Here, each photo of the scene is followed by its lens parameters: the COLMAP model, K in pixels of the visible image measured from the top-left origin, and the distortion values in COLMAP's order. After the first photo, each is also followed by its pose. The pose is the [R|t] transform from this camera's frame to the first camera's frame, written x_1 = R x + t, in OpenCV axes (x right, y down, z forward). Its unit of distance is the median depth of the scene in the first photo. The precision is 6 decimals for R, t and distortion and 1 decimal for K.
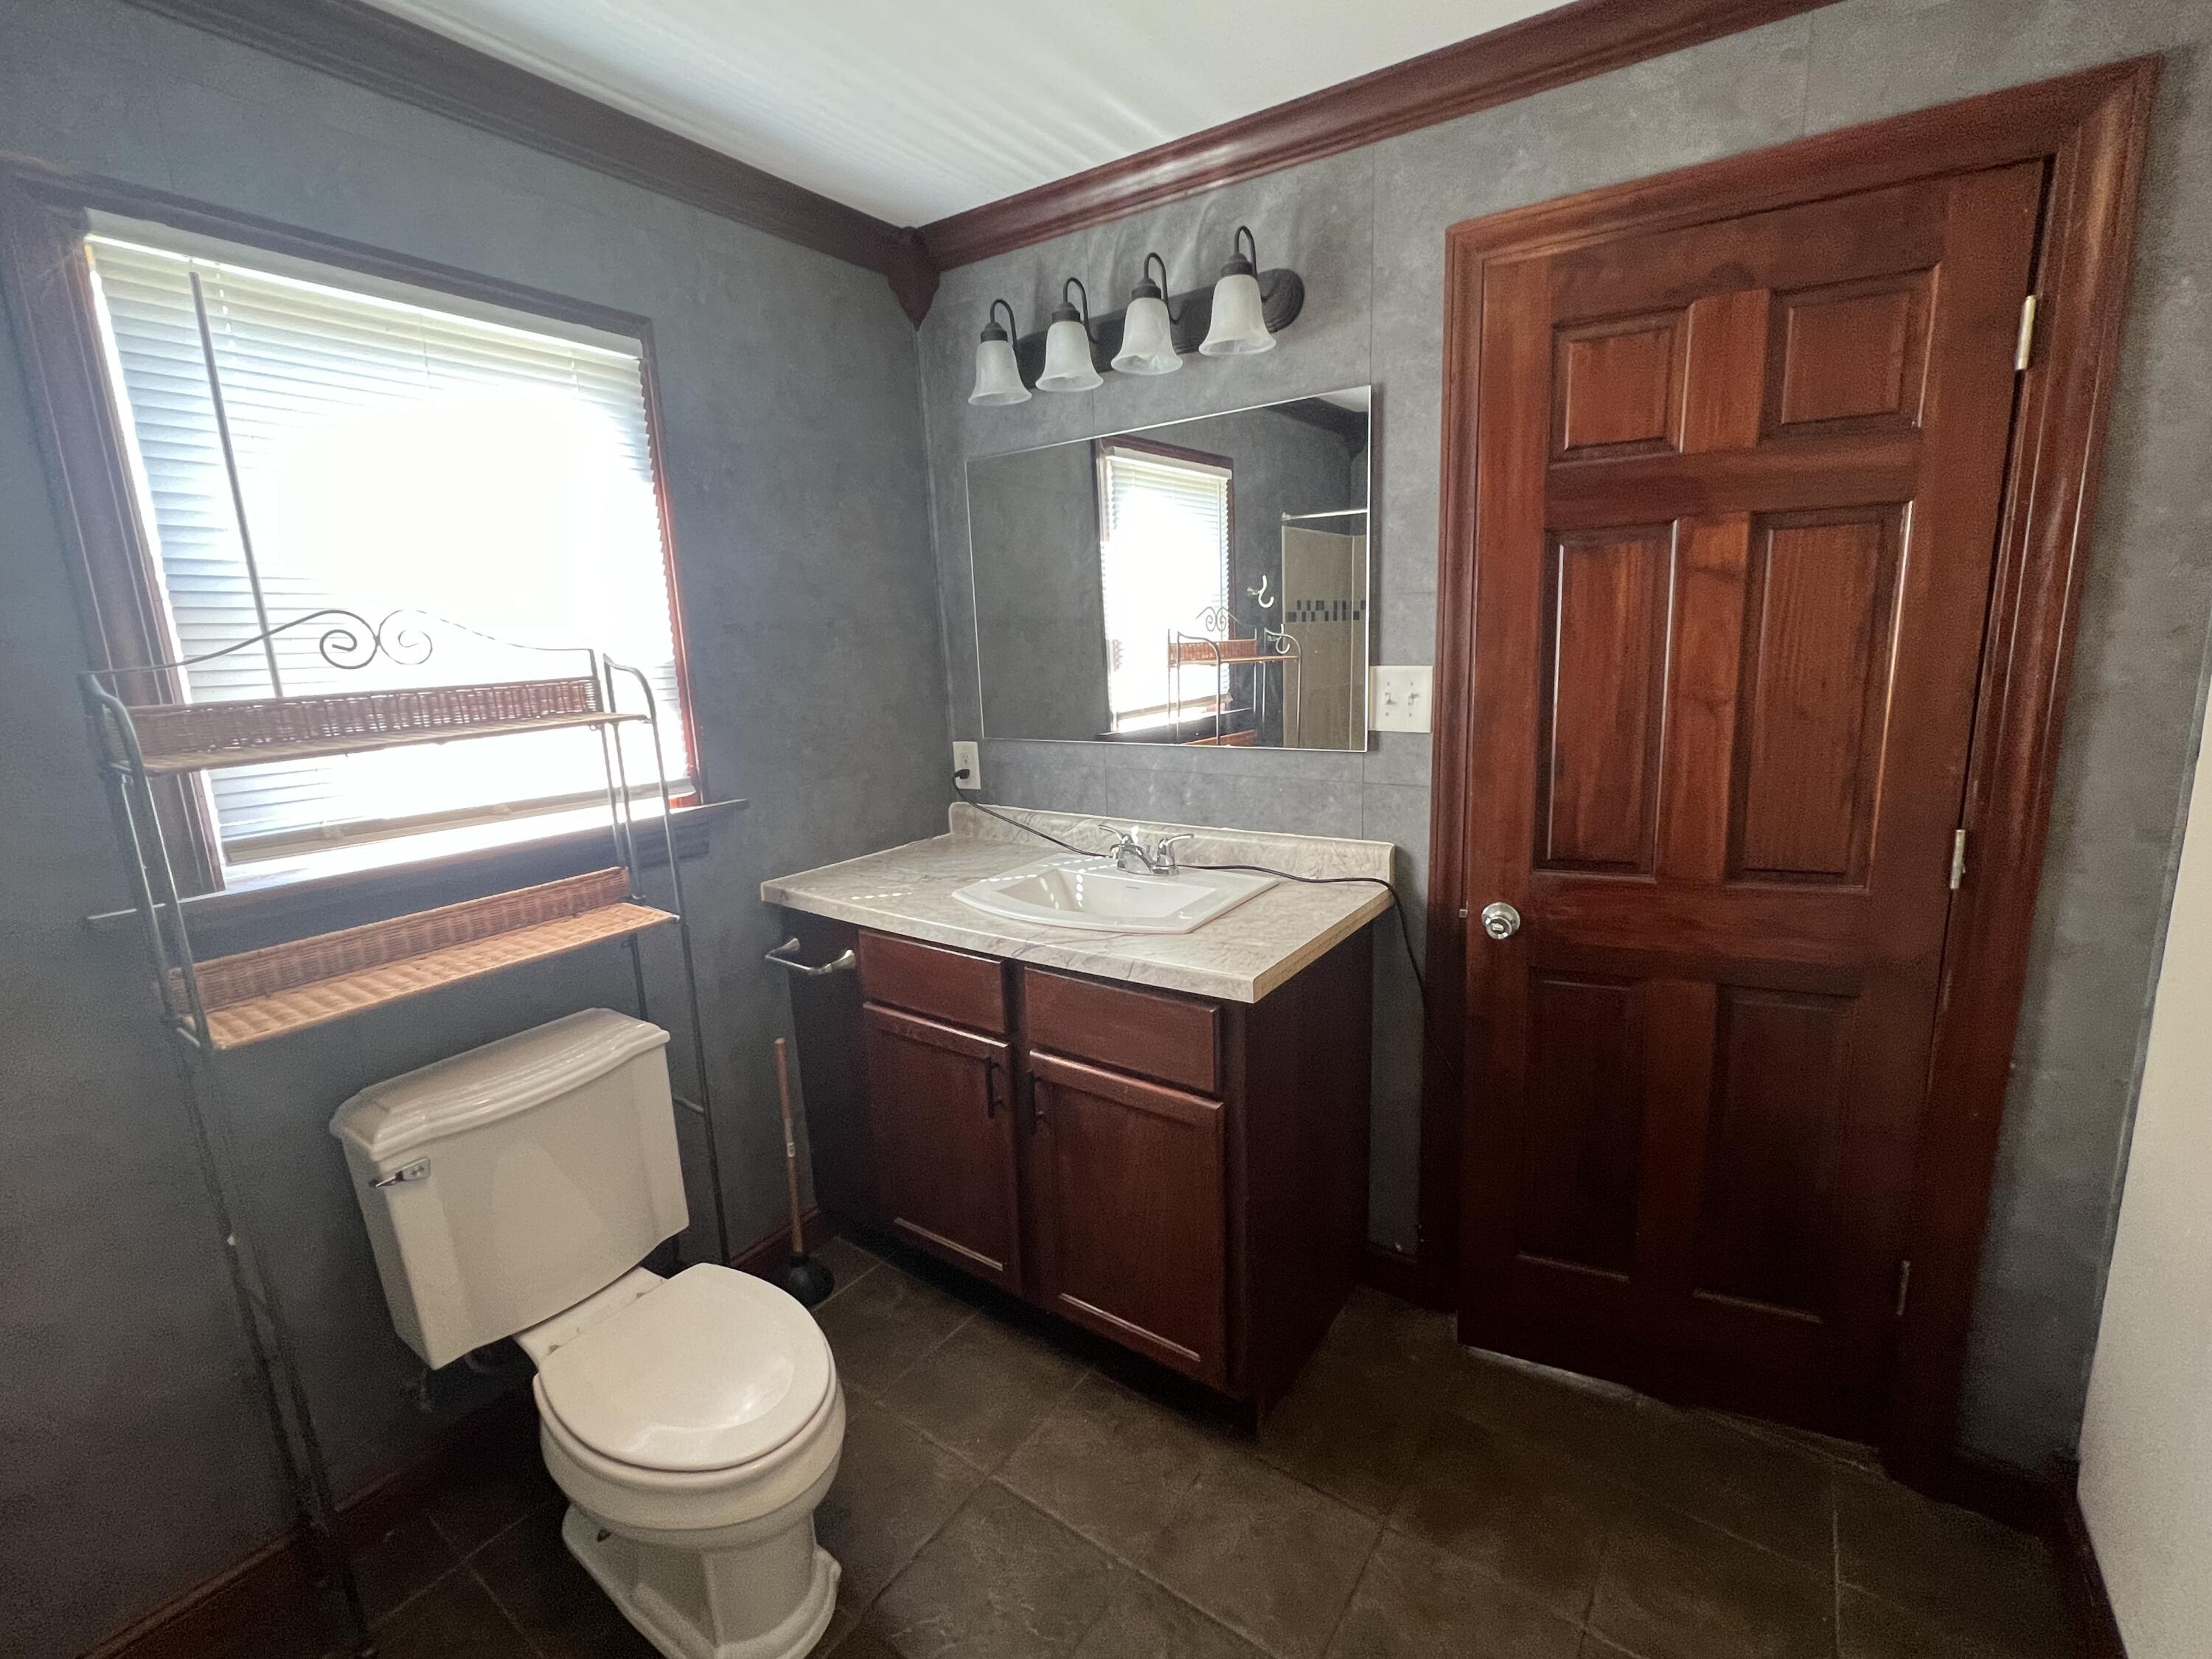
lens RADIAL K [[978.9, 0, 1106.0], [0, 978.9, 822.5], [0, 0, 1]] dist [-0.005176, -0.000467]
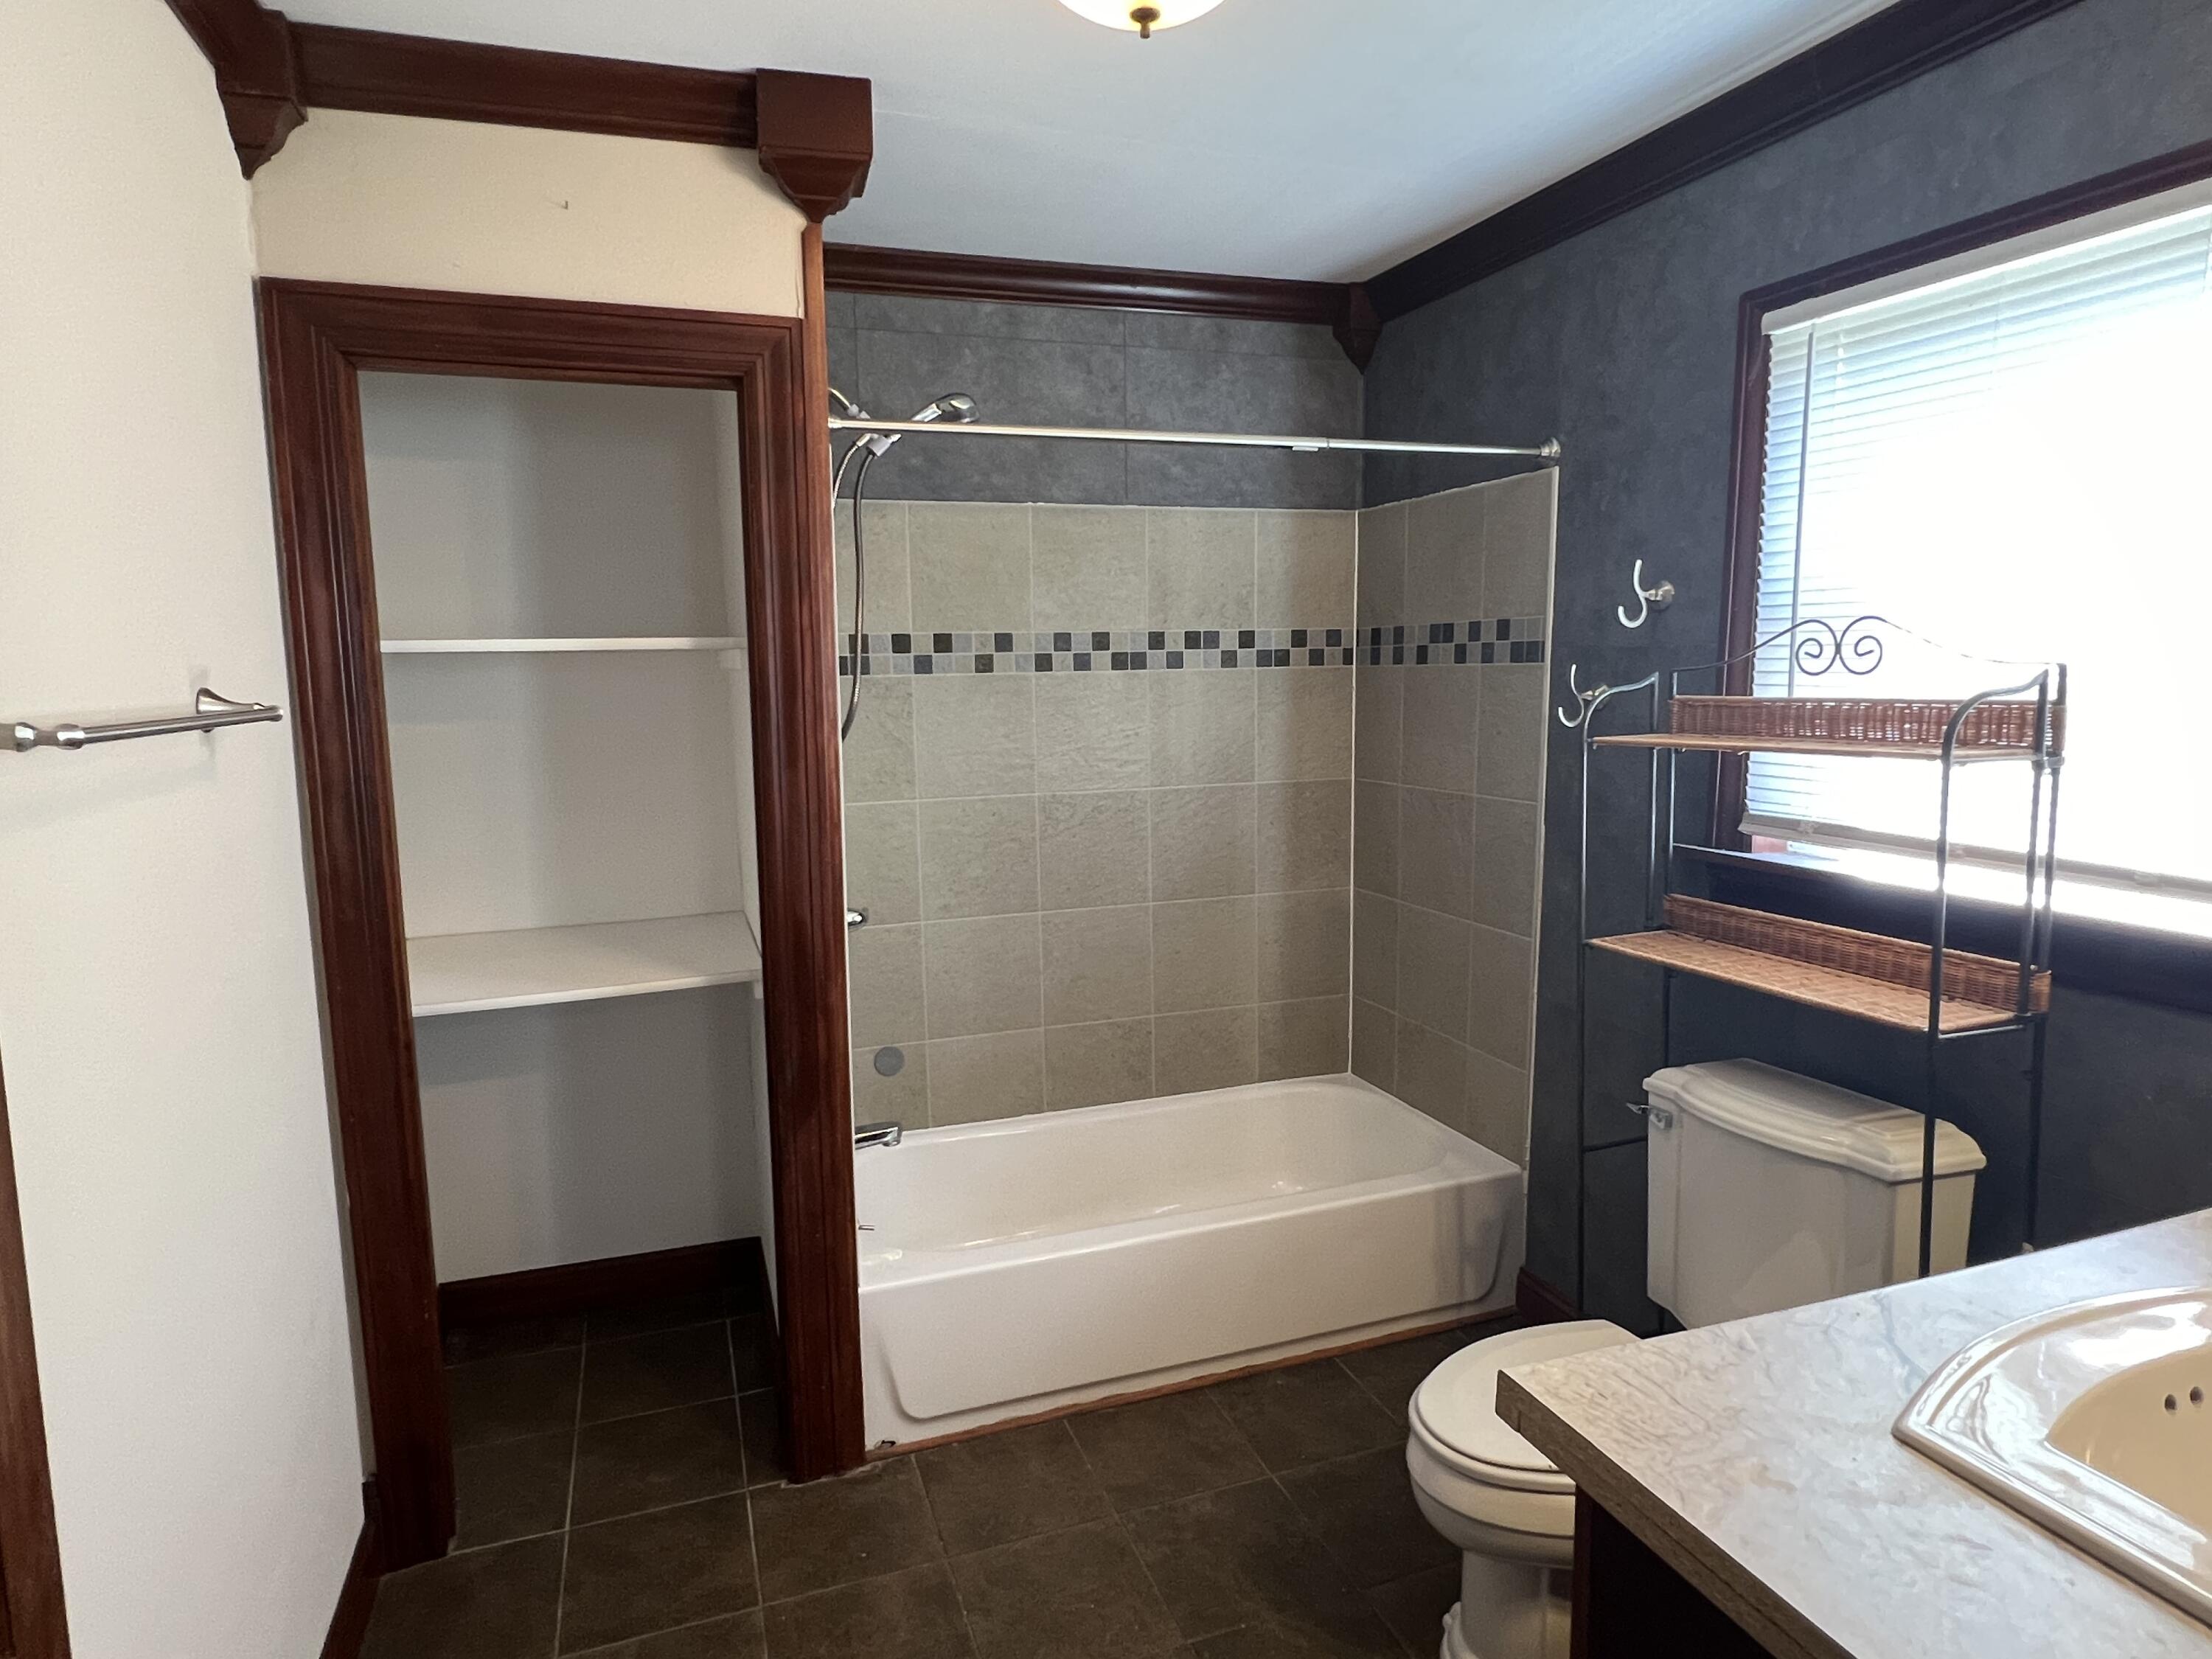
lens RADIAL K [[1328.0, 0, 1103.3], [0, 1328.0, 829.9], [0, 0, 1]] dist [0.003945, 0.000932]
pose [[-0.575142, 0.142858, -0.805483, 0.775055], [-0.122491, 0.958494, 0.257458, -0.253804], [0.808831, 0.246740, -0.533772, 1.106640]]
